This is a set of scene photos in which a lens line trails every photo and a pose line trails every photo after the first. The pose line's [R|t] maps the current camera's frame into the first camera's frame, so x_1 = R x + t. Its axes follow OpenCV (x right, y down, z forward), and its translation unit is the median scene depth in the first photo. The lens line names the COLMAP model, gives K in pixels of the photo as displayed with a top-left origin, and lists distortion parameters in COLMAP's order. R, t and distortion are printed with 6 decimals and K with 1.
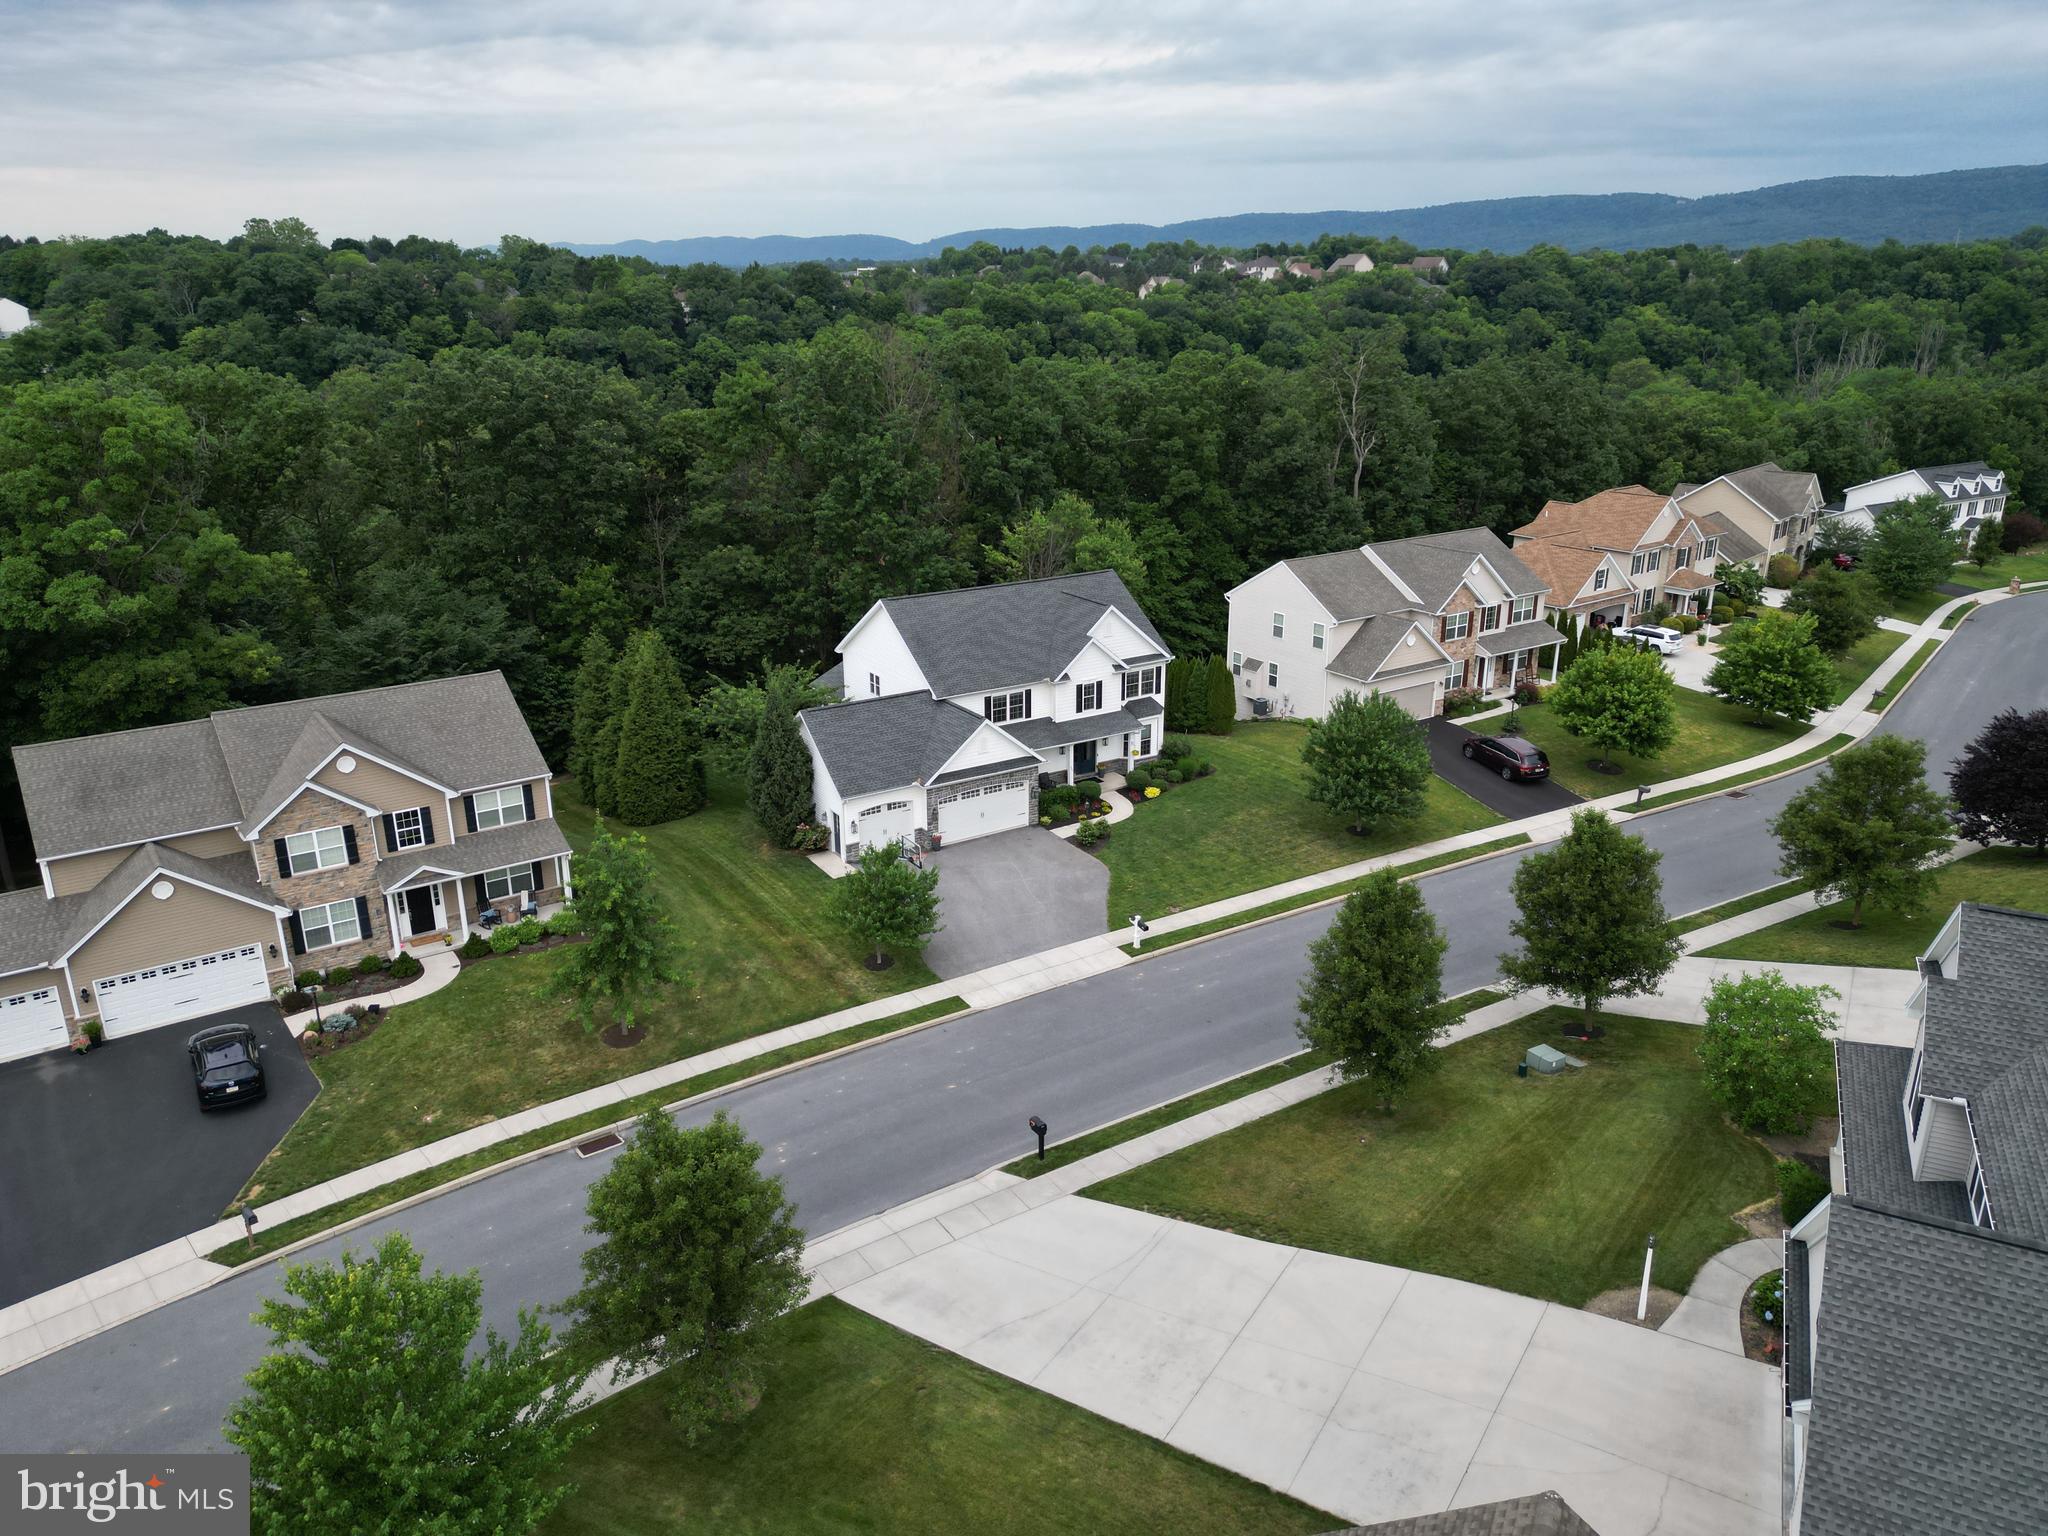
lens RADIAL K [[1437.9, 0, 1030.9], [0, 1437.9, 767.9], [0, 0, 1]] dist [0.068002, -0.061870]
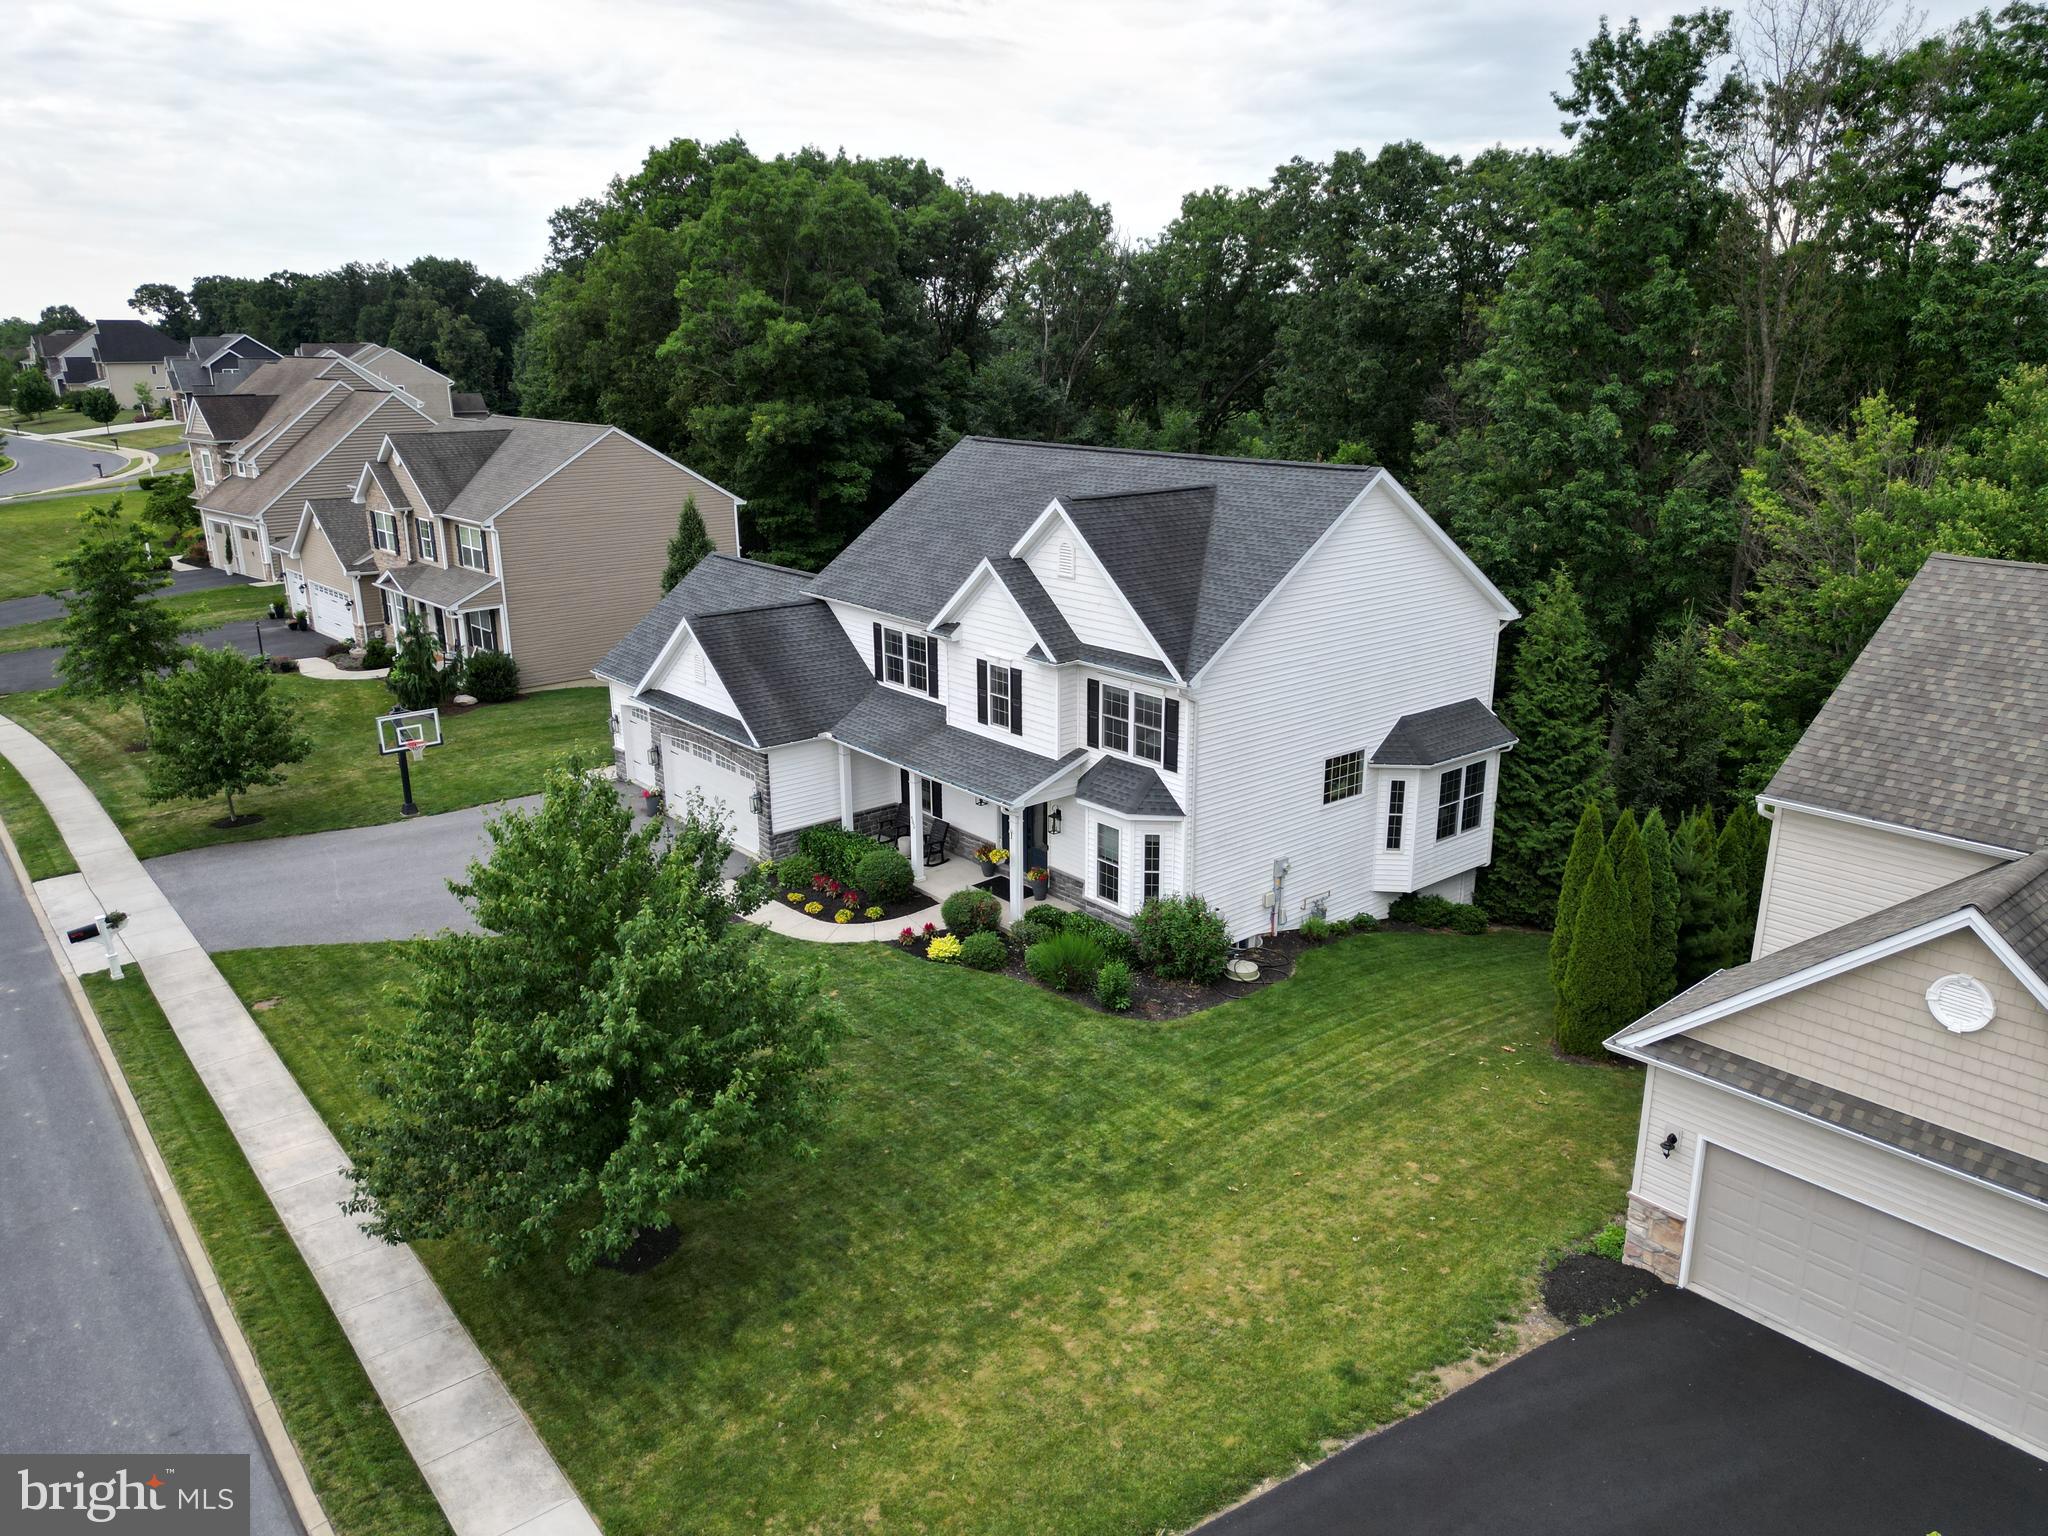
lens RADIAL K [[1437.9, 0, 1032.0], [0, 1437.9, 766.3], [0, 0, 1]] dist [0.068002, -0.061870]
pose [[0.126648, 0.286187, -0.949767, 0.468182], [-0.317672, 0.918751, 0.234481, -0.136973], [0.939705, 0.272018, 0.207272, 0.925846]]
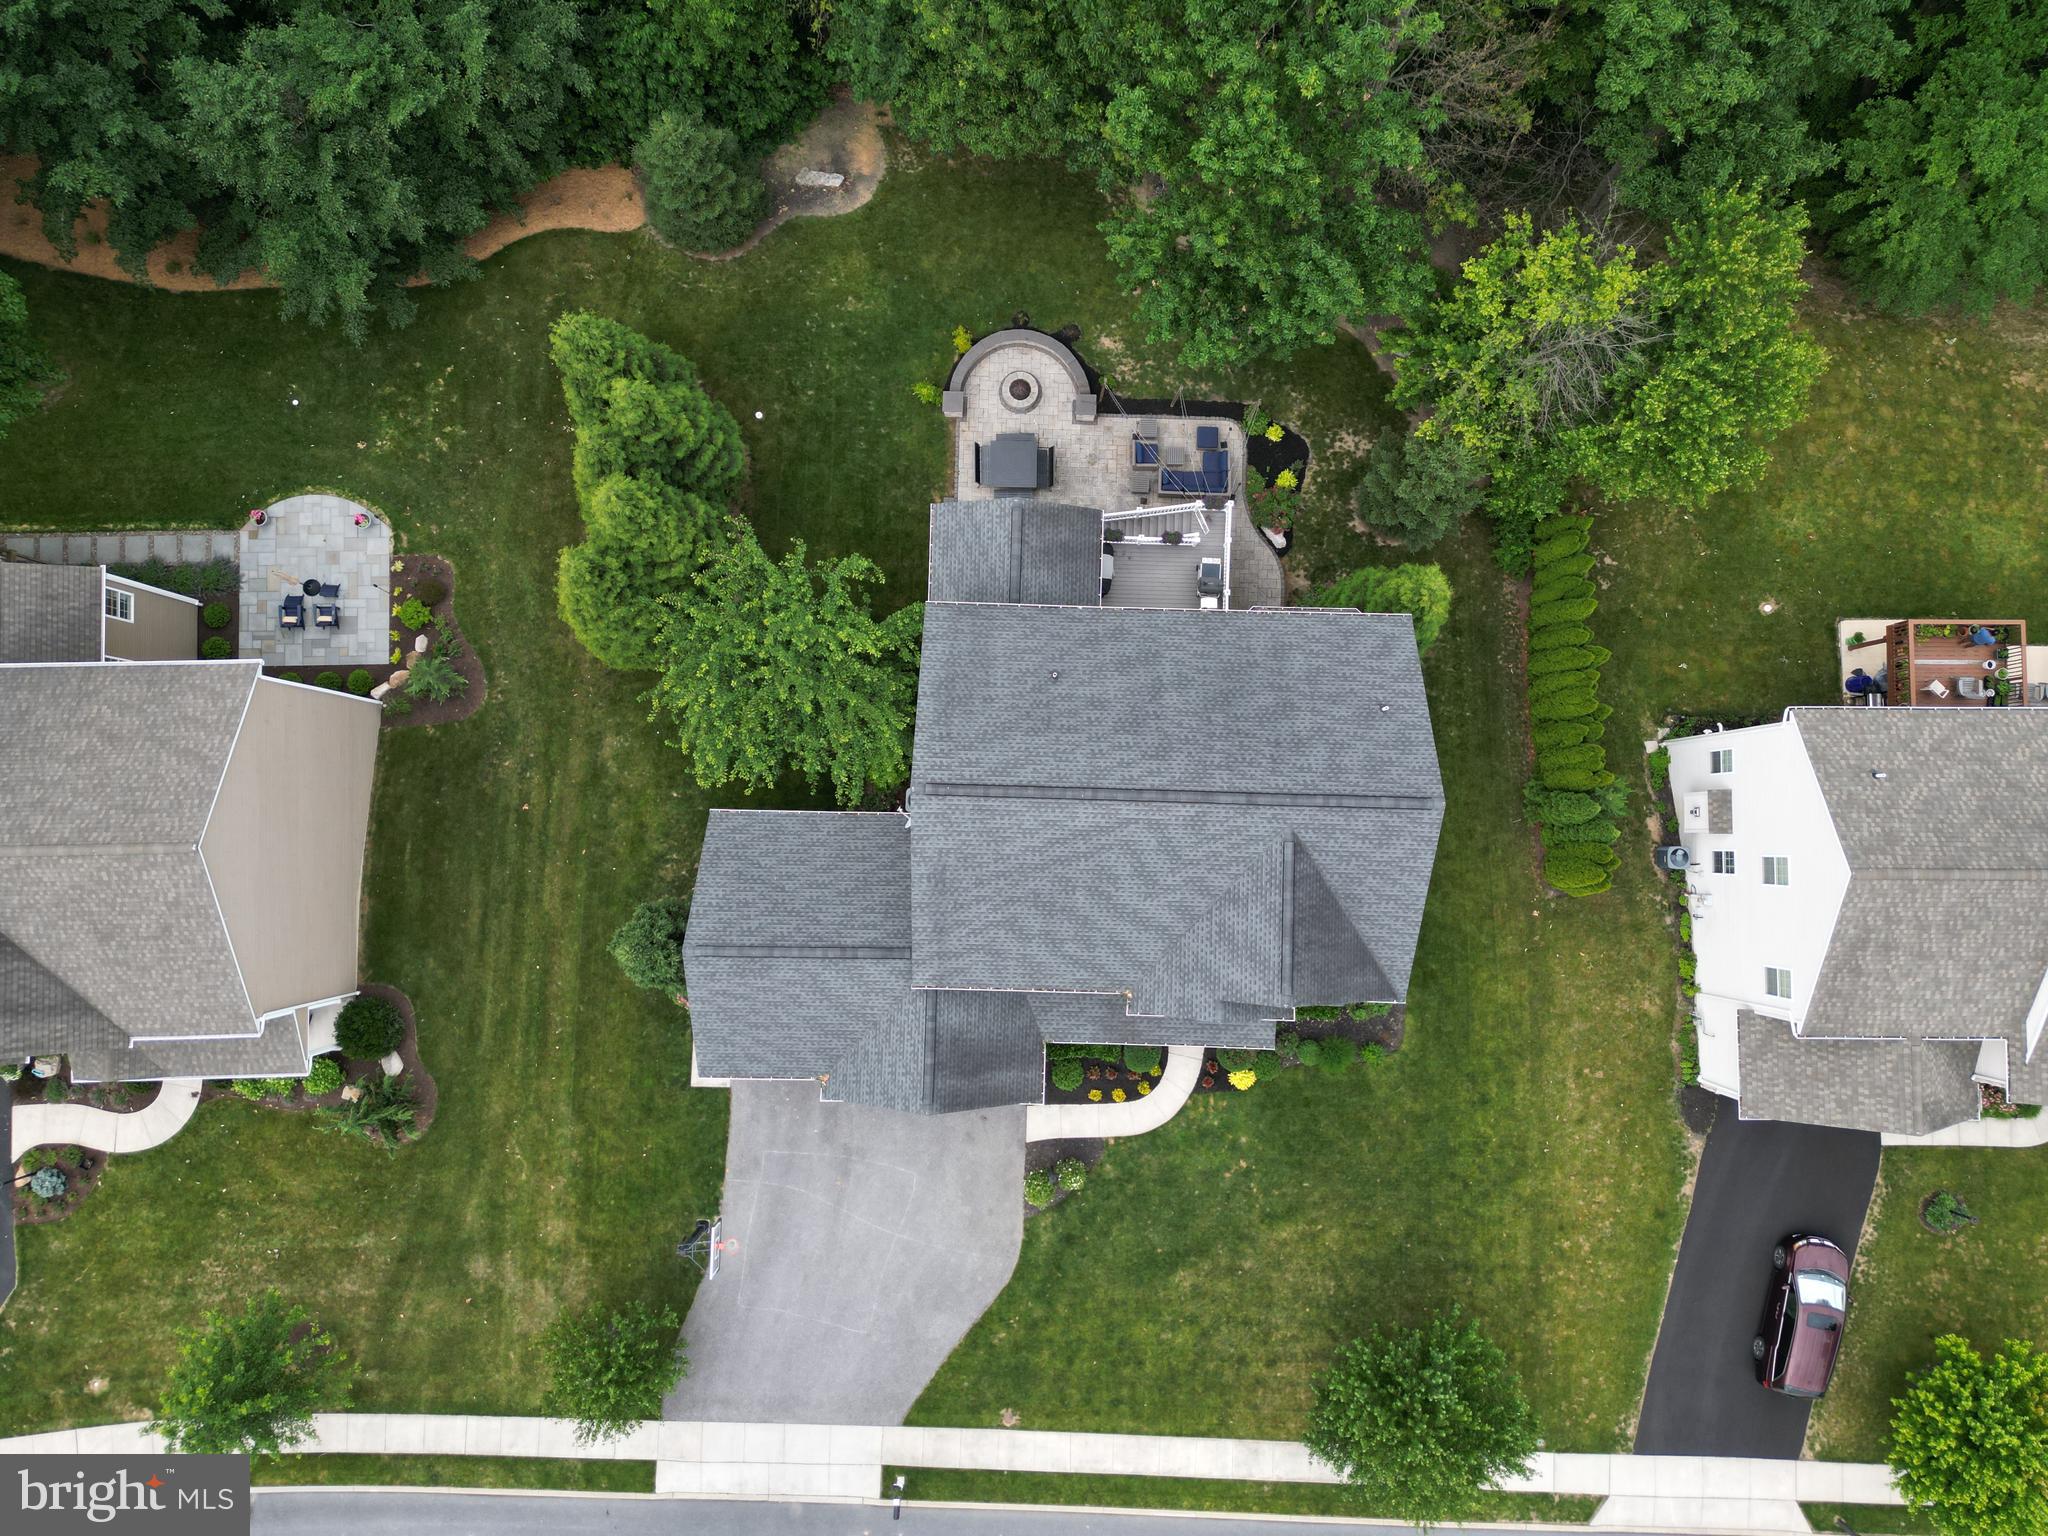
lens RADIAL K [[1437.9, 0, 1031.9], [0, 1437.9, 770.7], [0, 0, 1]] dist [0.068002, -0.061870]
pose [[0.826570, 0.562642, -0.014703, -0.062327], [-0.196397, 0.312808, 0.929289, -0.615685], [0.527457, -0.765235, 0.369059, 0.817429]]
